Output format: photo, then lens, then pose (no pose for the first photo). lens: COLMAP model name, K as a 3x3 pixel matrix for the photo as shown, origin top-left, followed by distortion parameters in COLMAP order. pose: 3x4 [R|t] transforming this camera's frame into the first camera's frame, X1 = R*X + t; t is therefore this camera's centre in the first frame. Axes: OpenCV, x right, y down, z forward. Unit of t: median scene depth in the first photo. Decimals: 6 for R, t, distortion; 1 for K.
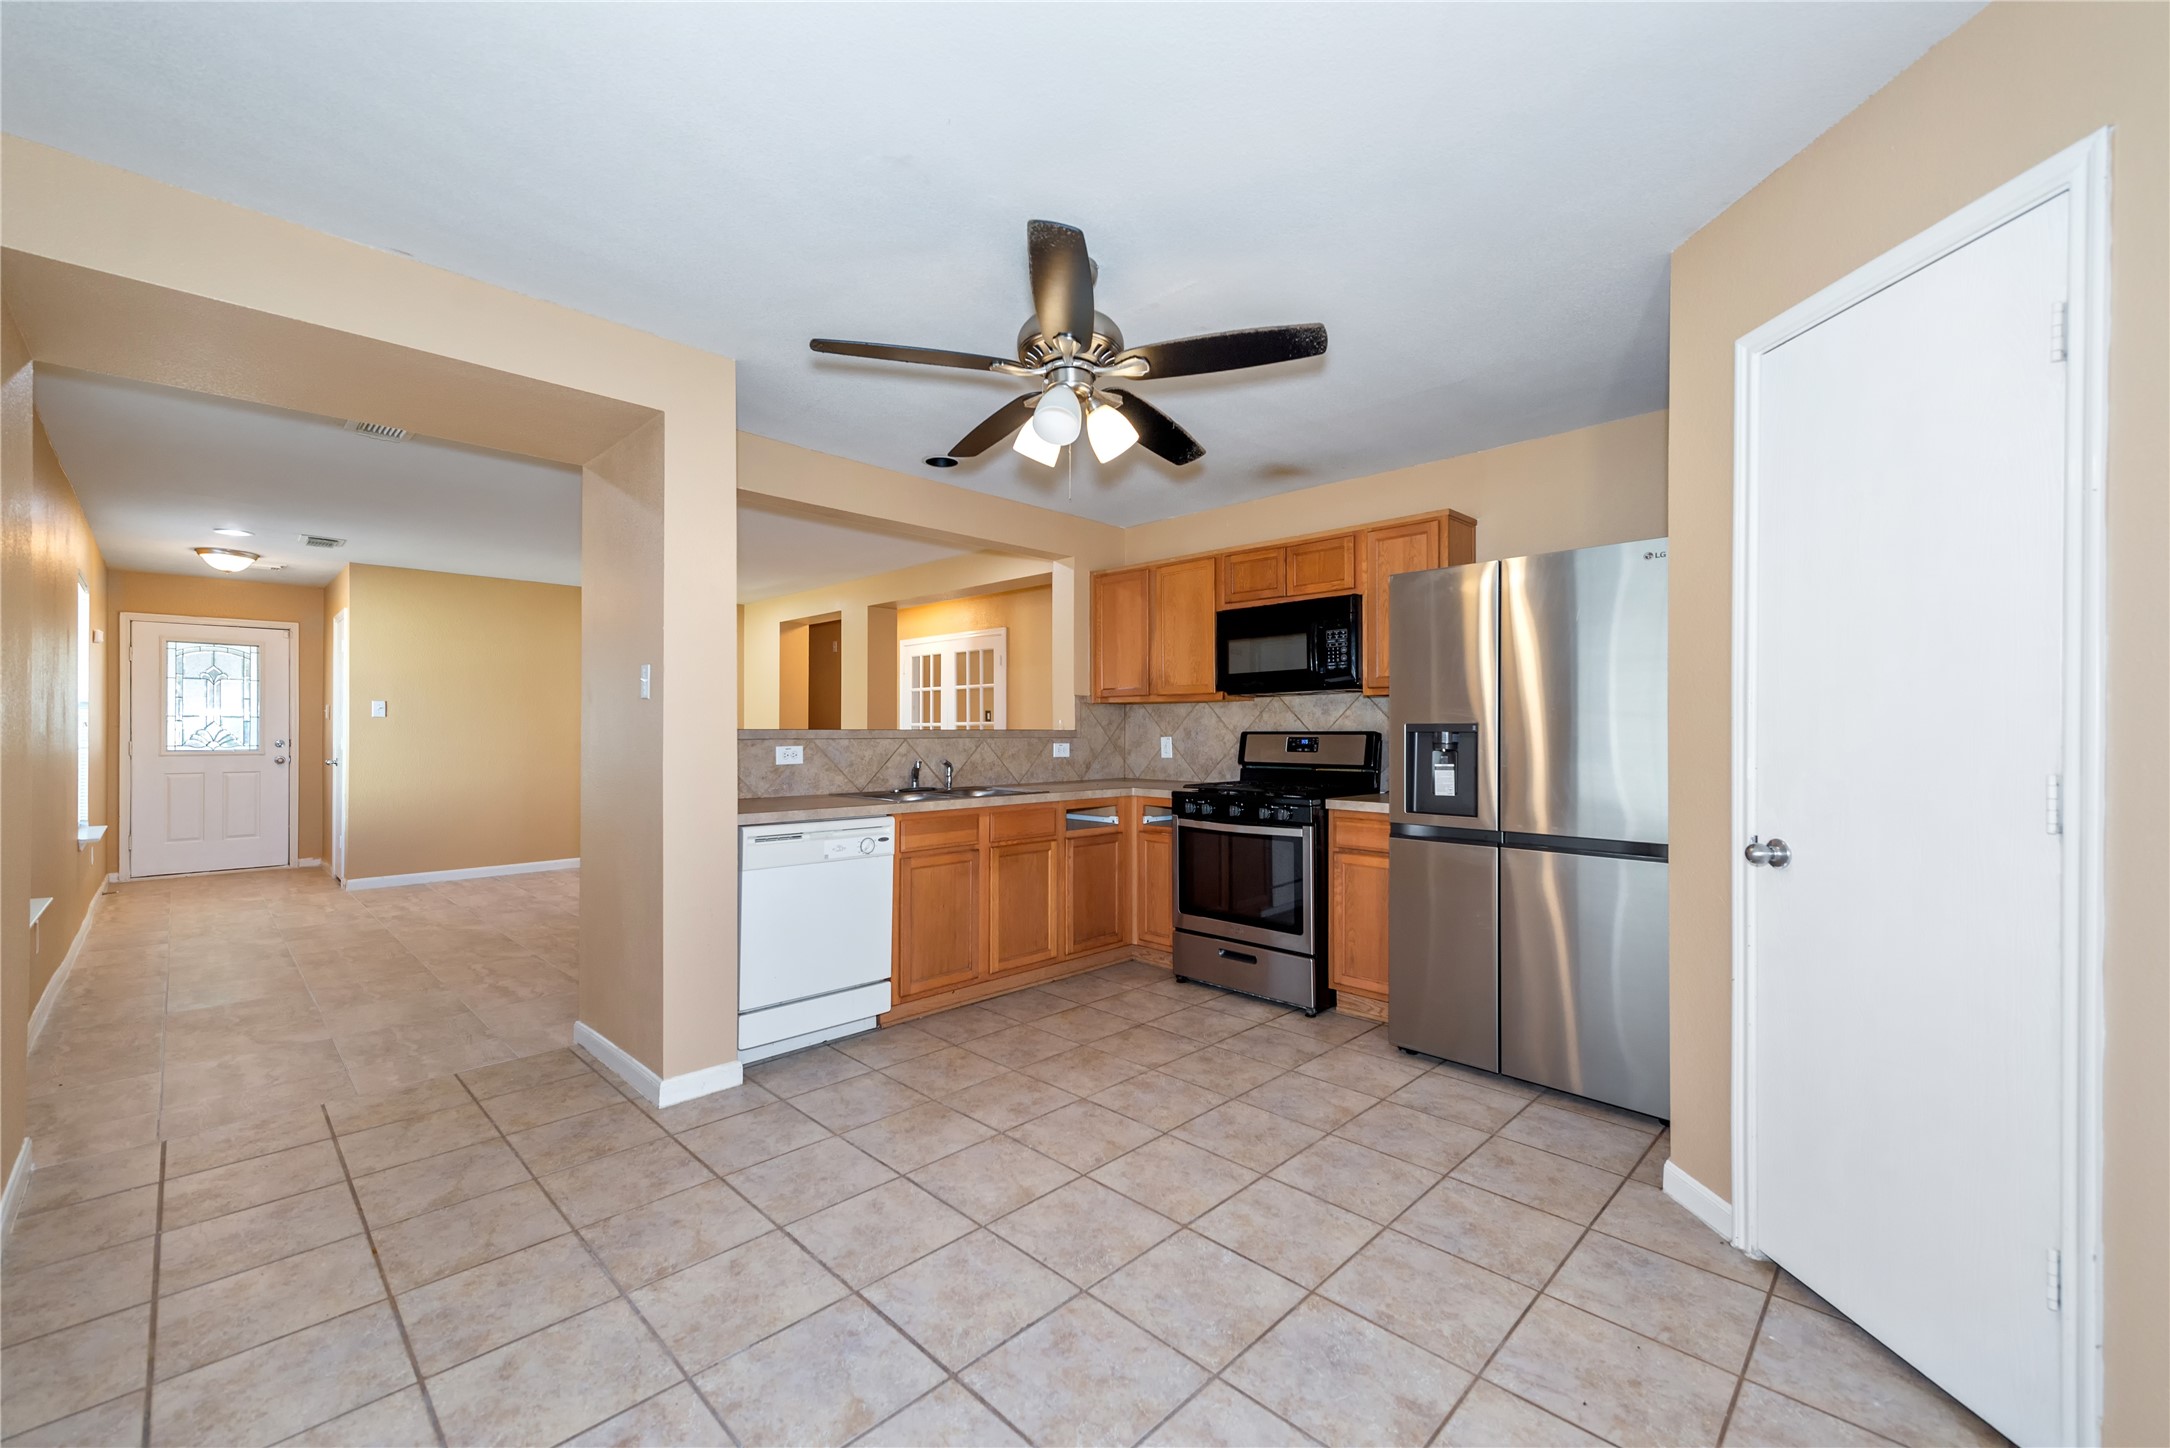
lens RADIAL K [[872.7, 0, 1089.3], [0, 872.7, 727.7], [0, 0, 1]] dist [0.025670, -0.010389]
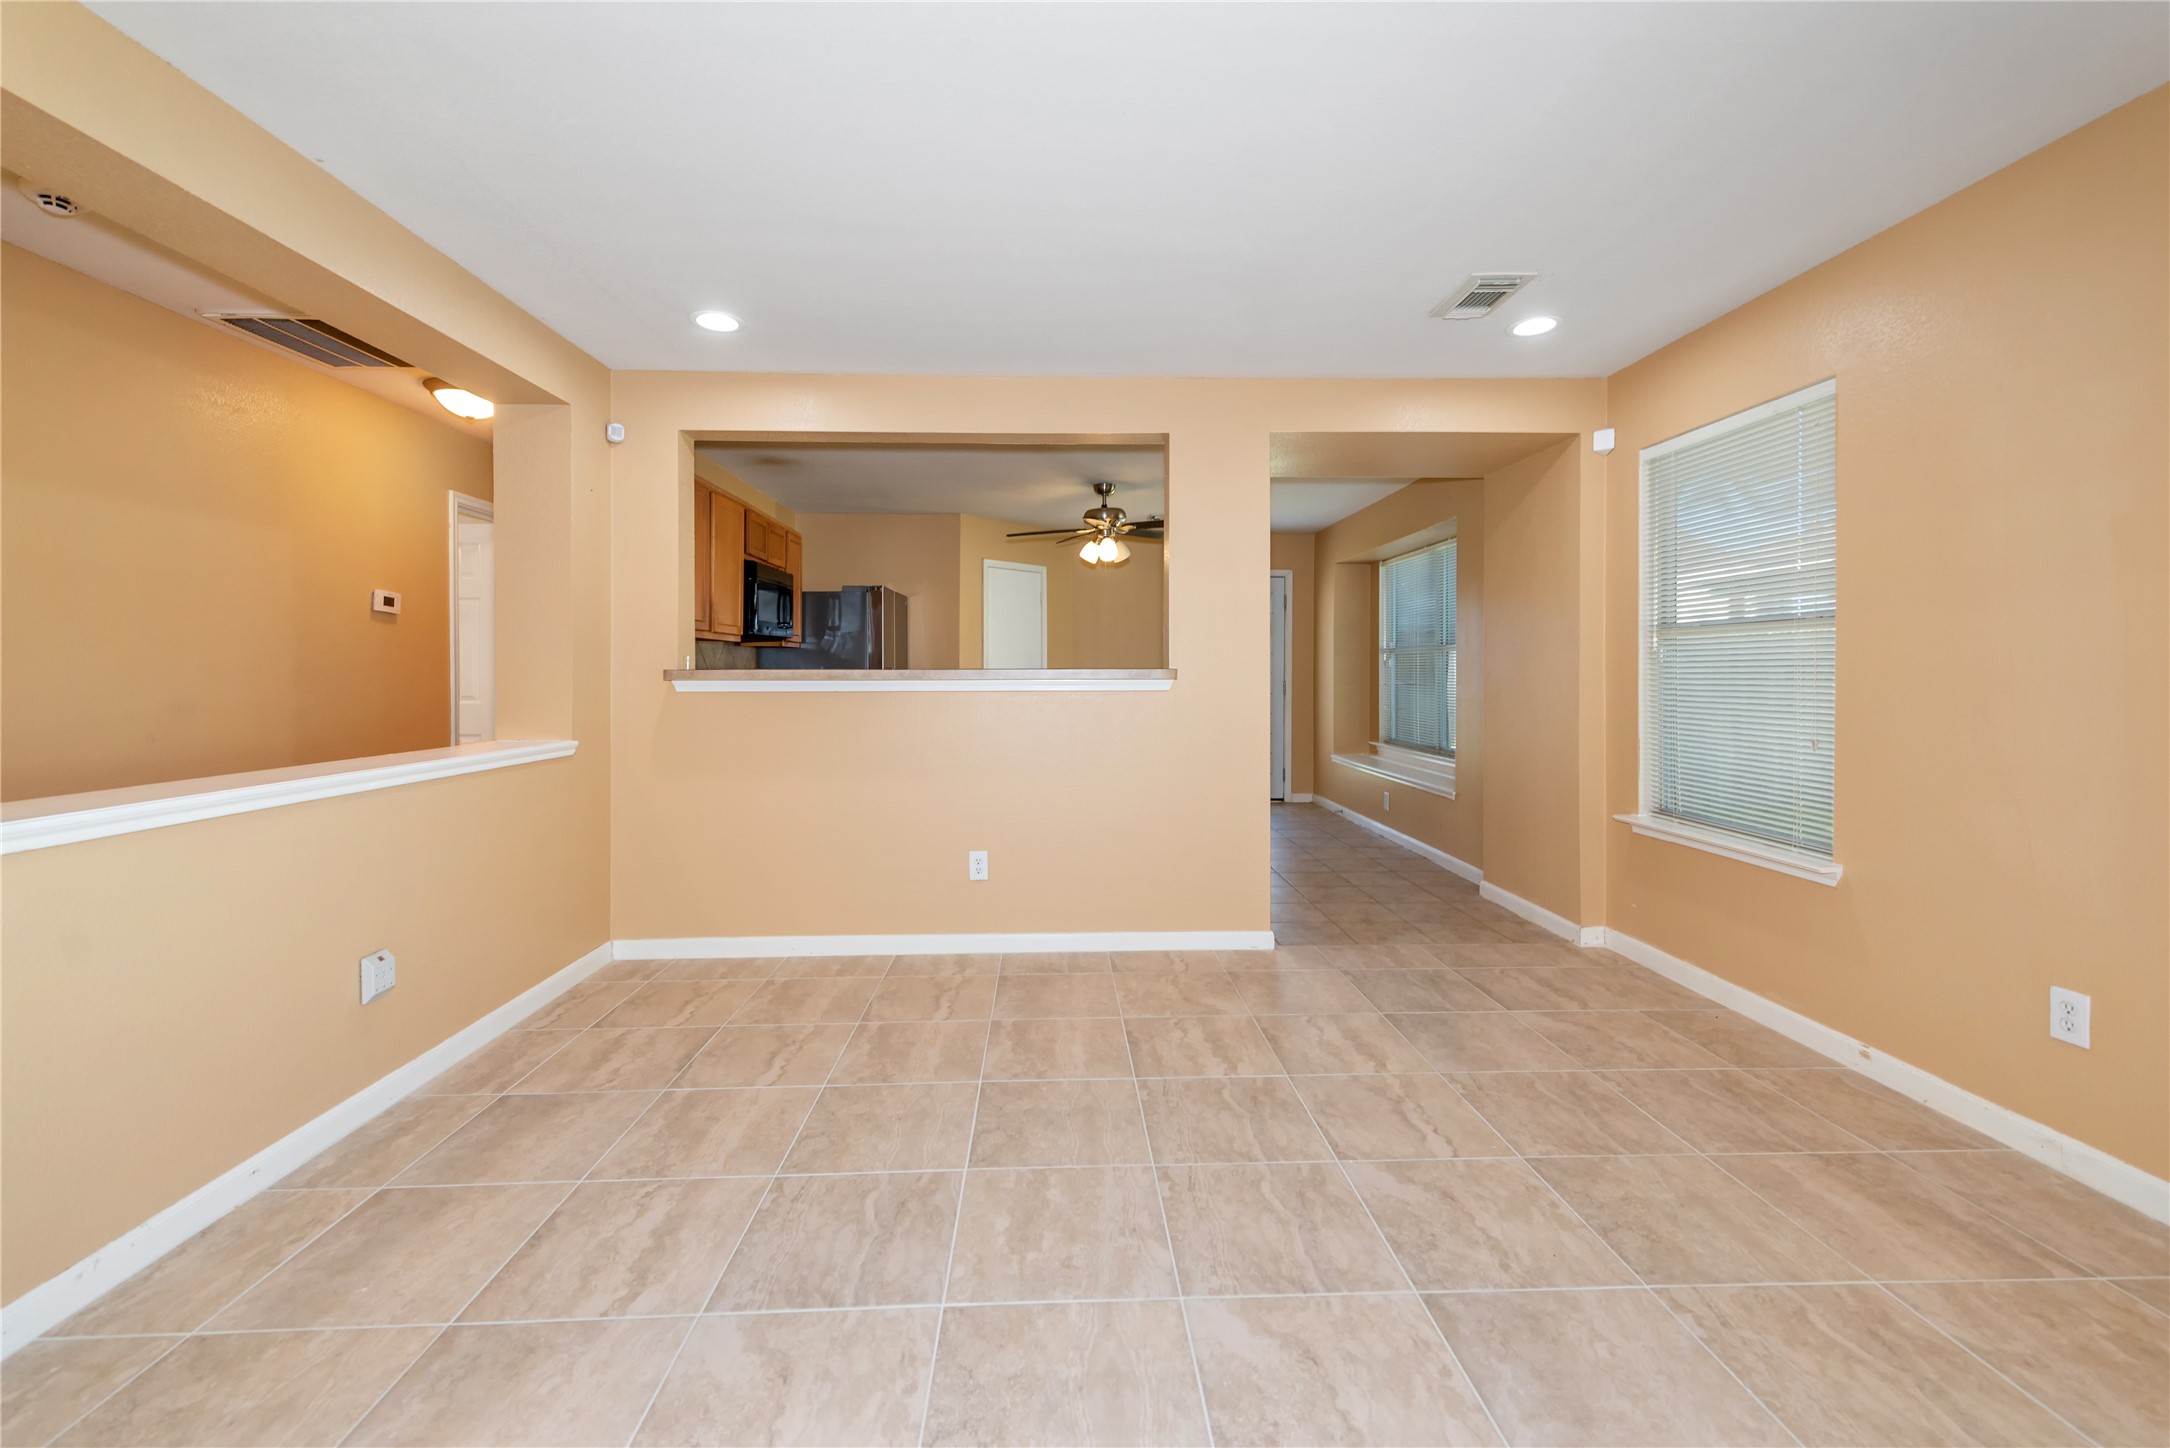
lens RADIAL K [[869.2, 0, 1080.4], [0, 869.2, 682.6], [0, 0, 1]] dist [0.020819, -0.006197]
pose [[-0.723394, -0.007776, 0.690392, -1.068856], [-0.000546, 0.999943, 0.010691, 0.007451], [-0.690435, 0.007357, -0.723357, 1.803007]]
